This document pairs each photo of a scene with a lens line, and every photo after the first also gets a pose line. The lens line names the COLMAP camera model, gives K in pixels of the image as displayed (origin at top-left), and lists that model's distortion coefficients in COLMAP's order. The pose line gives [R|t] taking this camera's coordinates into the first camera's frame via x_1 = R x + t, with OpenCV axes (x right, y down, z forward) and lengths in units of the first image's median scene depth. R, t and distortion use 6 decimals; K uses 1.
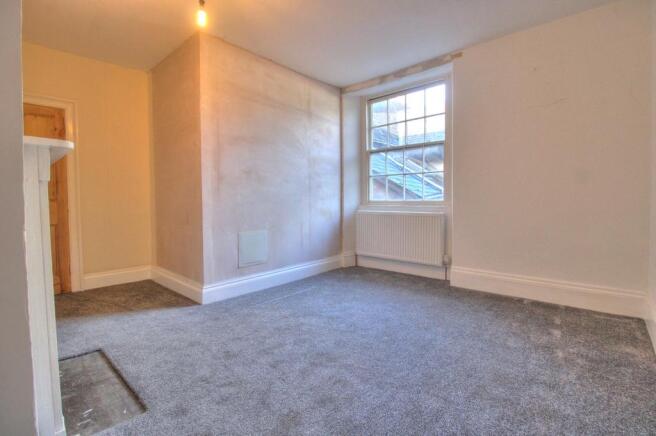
lens RADIAL K [[306.4, 0, 329.1], [0, 306.4, 215.6], [0, 0, 1]] dist [-0.001982, -0.000484]
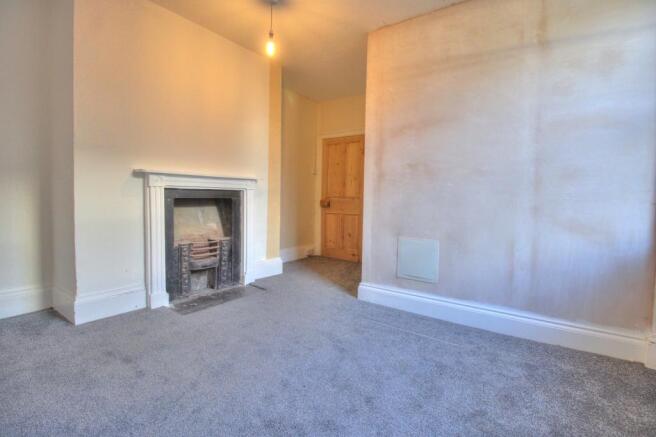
lens RADIAL K [[306.4, 0, 340.8], [0, 306.4, 213.7], [0, 0, 1]] dist [-0.001982, -0.000484]
pose [[0.119723, 0.058461, -0.991085, 0.552365], [-0.064084, 0.996638, 0.051047, -0.044568], [0.990737, 0.057401, 0.123067, 0.737121]]
